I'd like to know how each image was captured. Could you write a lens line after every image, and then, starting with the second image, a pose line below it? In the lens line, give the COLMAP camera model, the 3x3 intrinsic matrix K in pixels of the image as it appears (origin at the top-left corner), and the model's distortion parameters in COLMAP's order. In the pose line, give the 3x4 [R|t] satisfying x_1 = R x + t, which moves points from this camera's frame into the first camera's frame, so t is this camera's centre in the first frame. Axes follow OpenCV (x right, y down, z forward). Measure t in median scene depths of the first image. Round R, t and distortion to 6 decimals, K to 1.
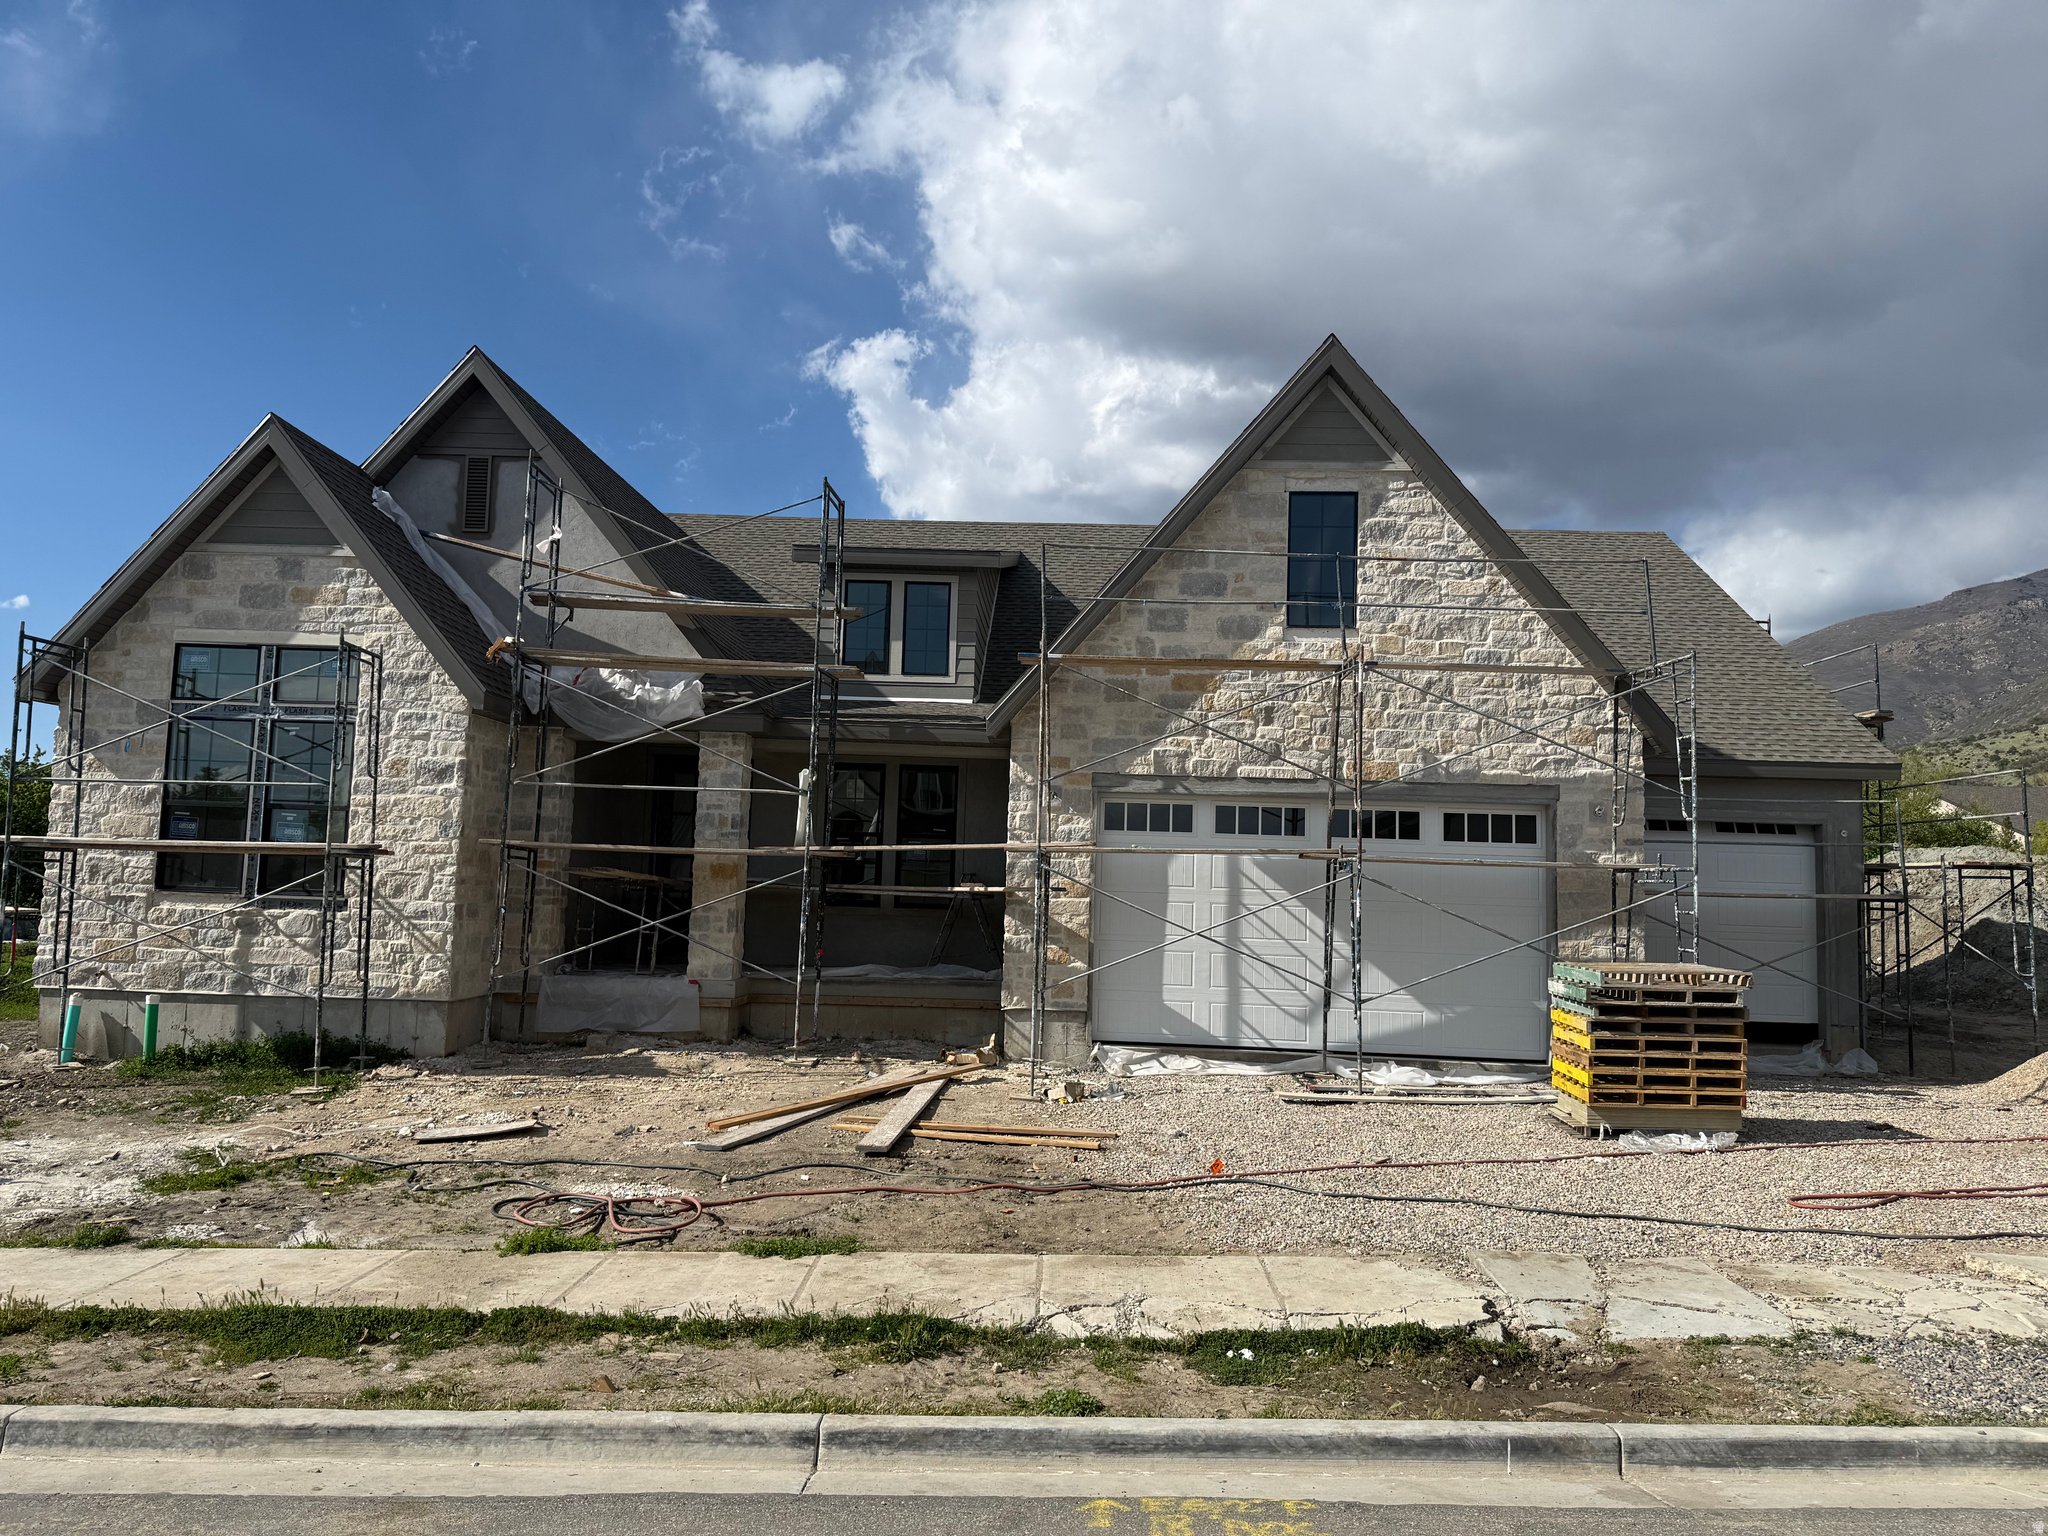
lens RADIAL K [[1520.8, 0, 1024.0], [0, 1520.8, 768.0], [0, 0, 1]] dist [0.096255, -0.000979]
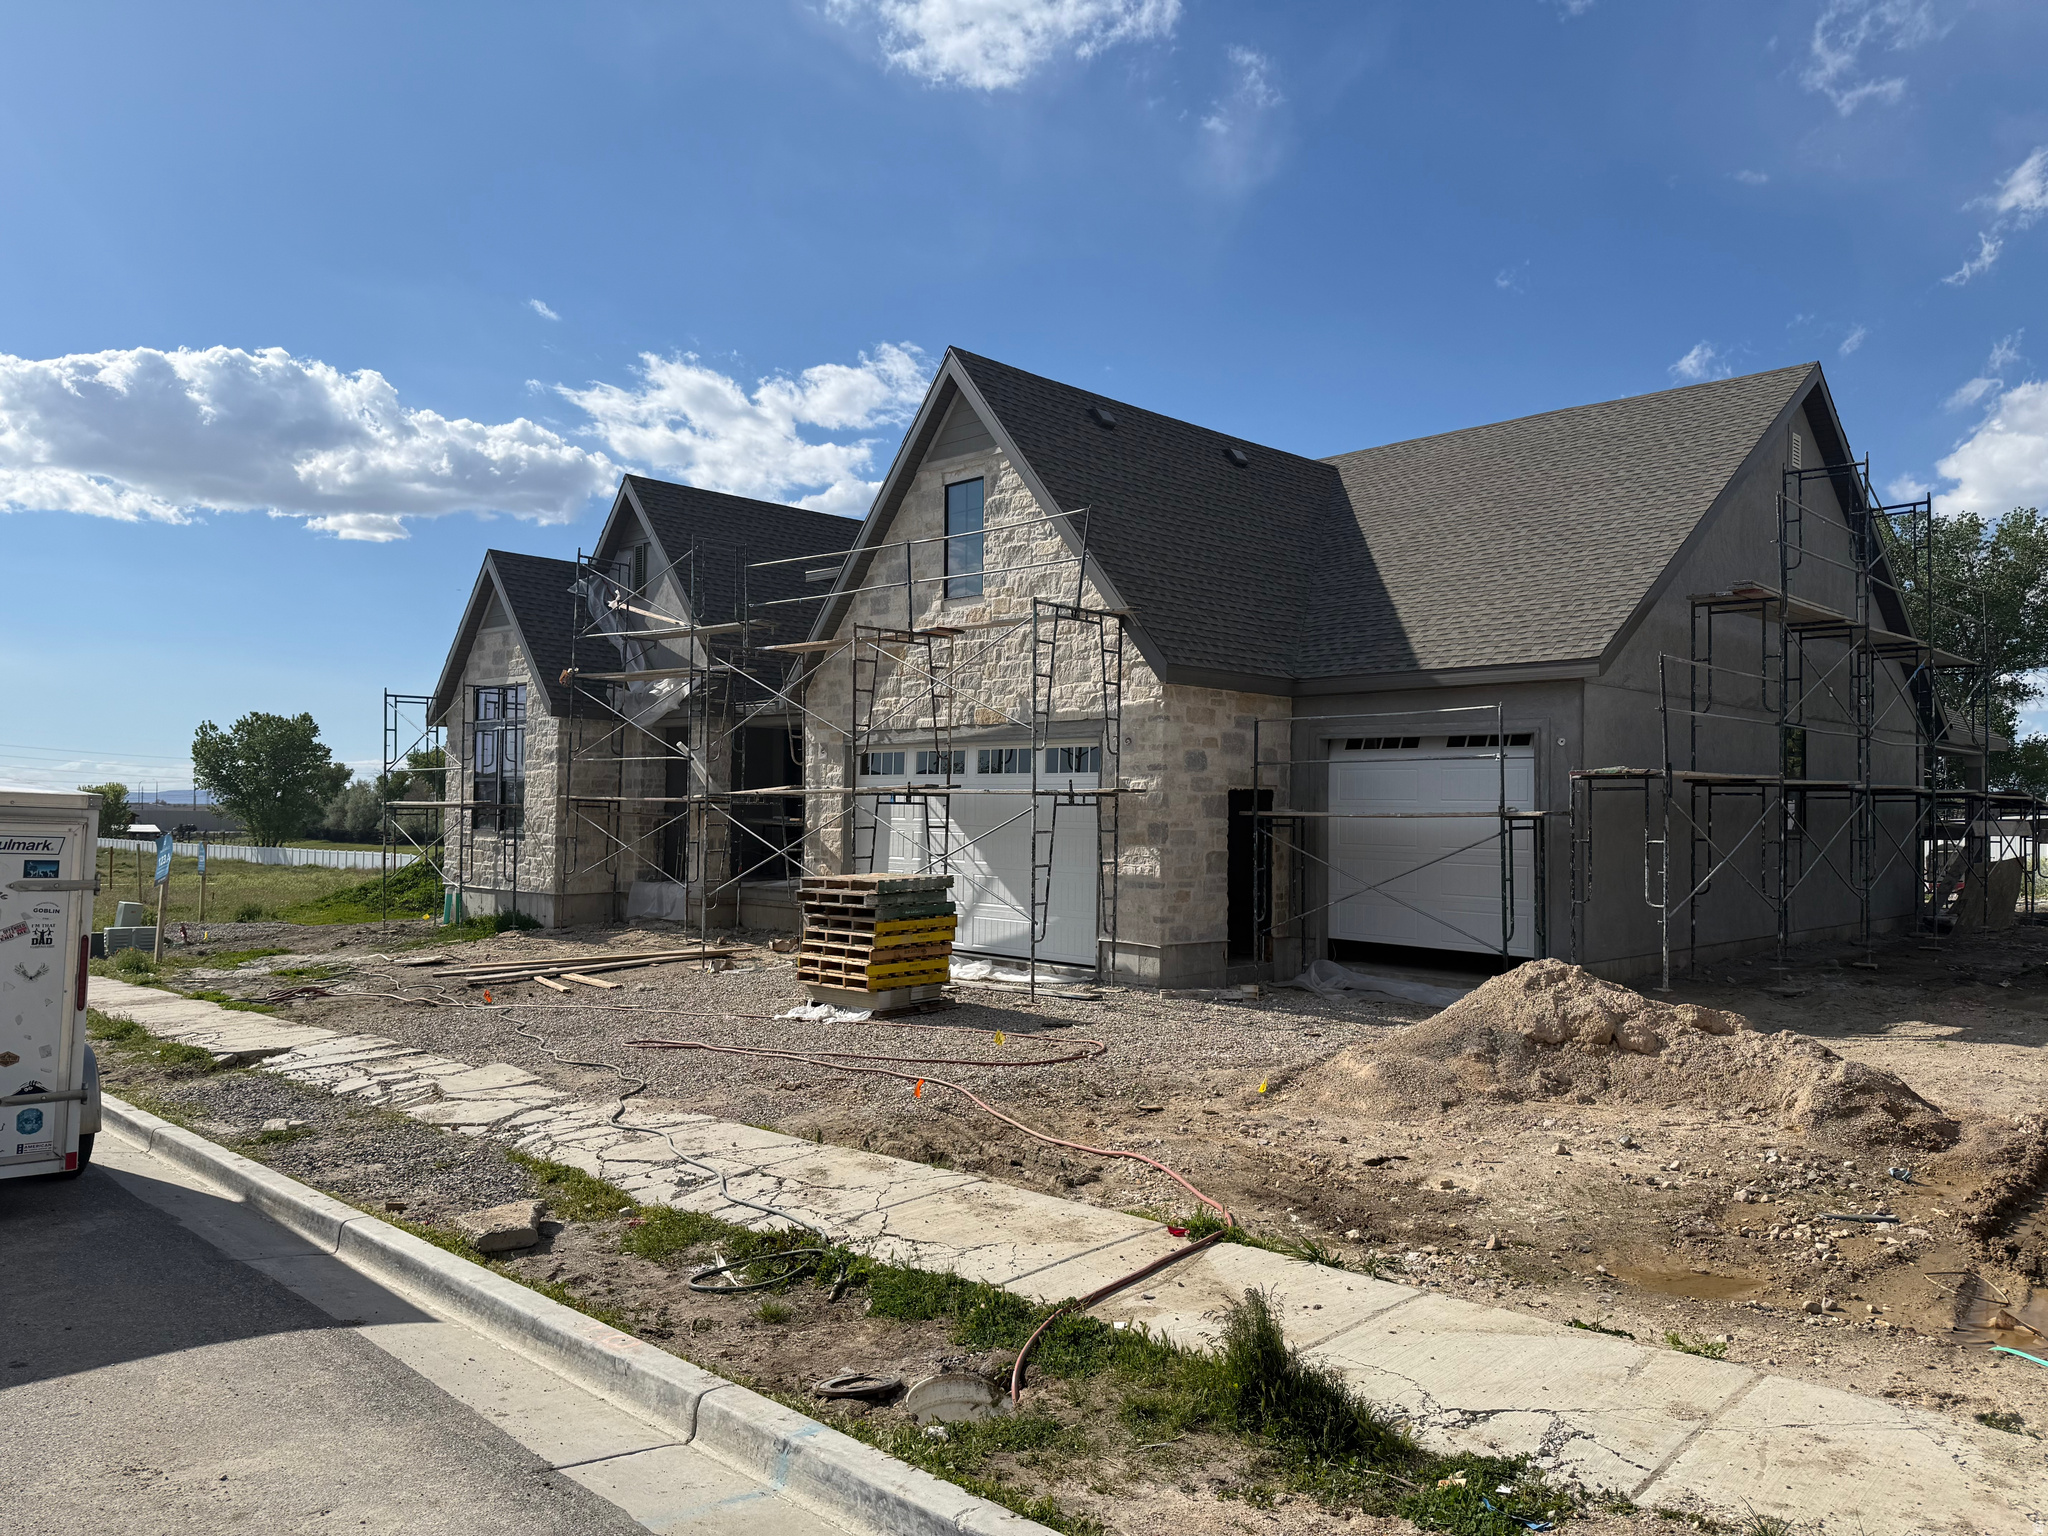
lens RADIAL K [[1520.8, 0, 1024.0], [0, 1520.8, 768.0], [0, 0, 1]] dist [0.096255, -0.000979]
pose [[0.715563, -0.041190, -0.697333, 1.046512], [0.067946, 0.997631, 0.010795, 0.030563], [0.695236, -0.055105, 0.716666, 0.180862]]
